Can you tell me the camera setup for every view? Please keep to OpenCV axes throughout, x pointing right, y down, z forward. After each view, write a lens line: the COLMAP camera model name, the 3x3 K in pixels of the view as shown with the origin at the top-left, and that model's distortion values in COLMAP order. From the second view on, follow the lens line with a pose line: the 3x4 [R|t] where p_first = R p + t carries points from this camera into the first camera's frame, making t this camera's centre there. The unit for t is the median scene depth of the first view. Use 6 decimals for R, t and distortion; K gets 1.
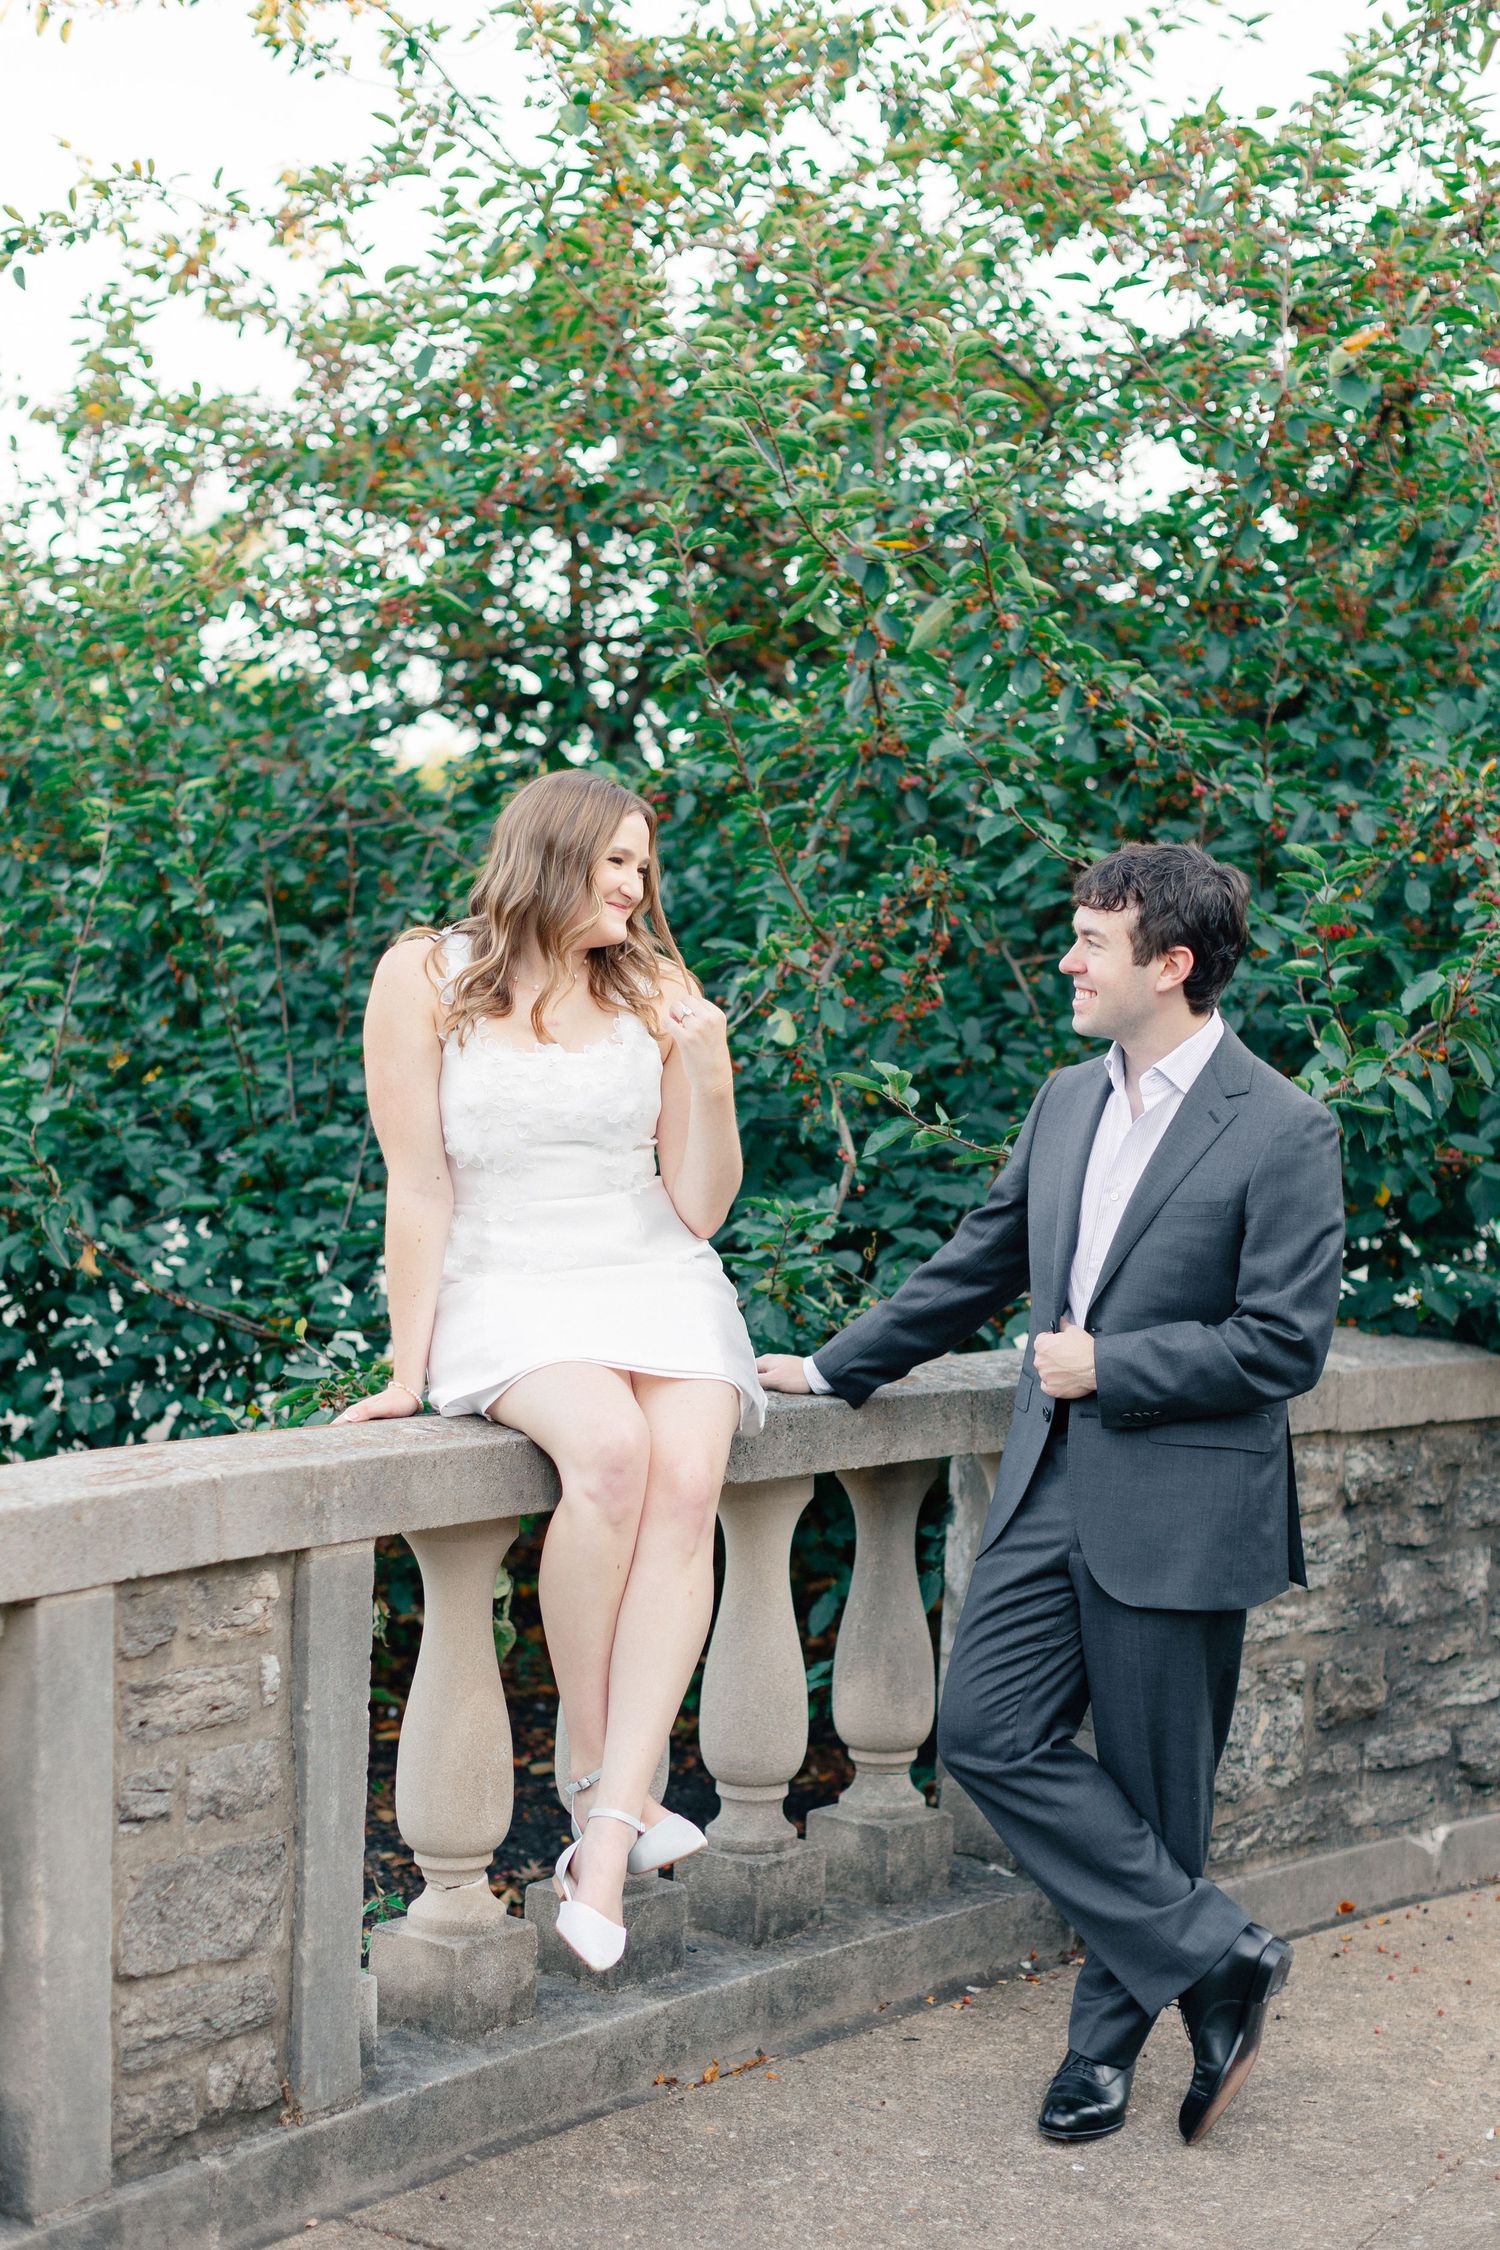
lens RADIAL K [[3341.5, 0, 750.0], [0, 3341.5, 1125.0], [0, 0, 1]] dist [0.004406, -0.014083]
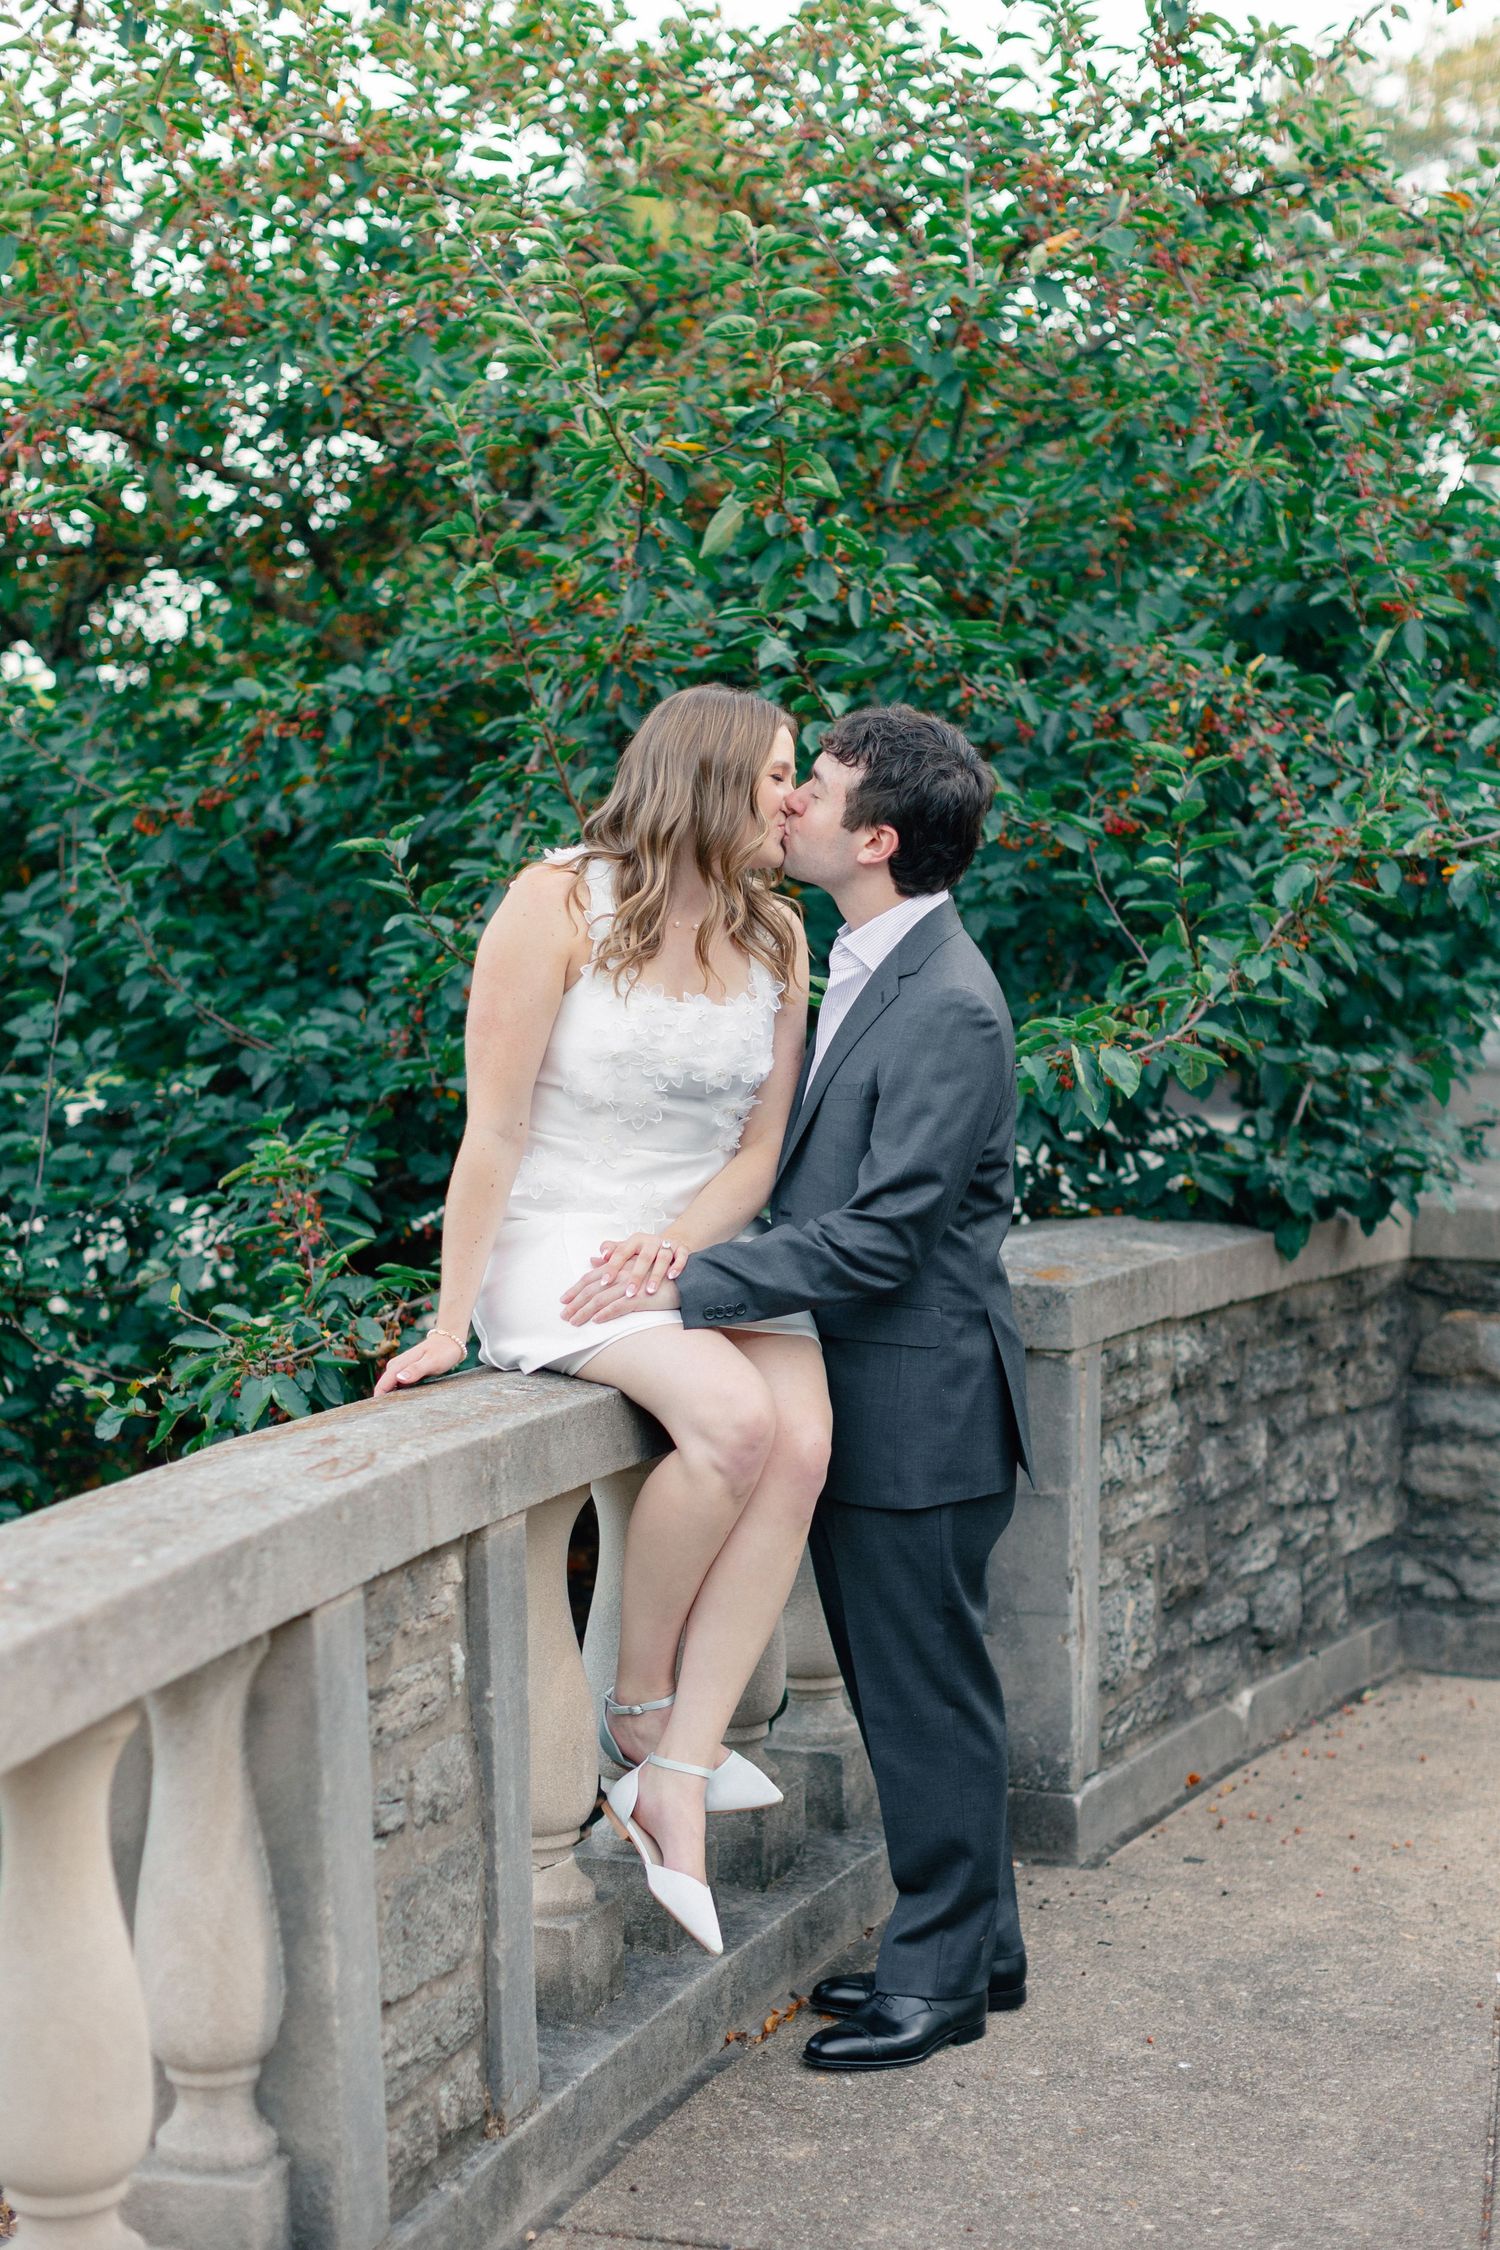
lens RADIAL K [[3341.5, 0, 750.0], [0, 3341.5, 1125.0], [0, 0, 1]] dist [0.004406, -0.014083]
pose [[0.953743, -0.060899, 0.294389, -0.302570], [0.052237, 0.997941, 0.037206, -0.014785], [-0.296049, -0.020107, 0.954961, 0.080336]]
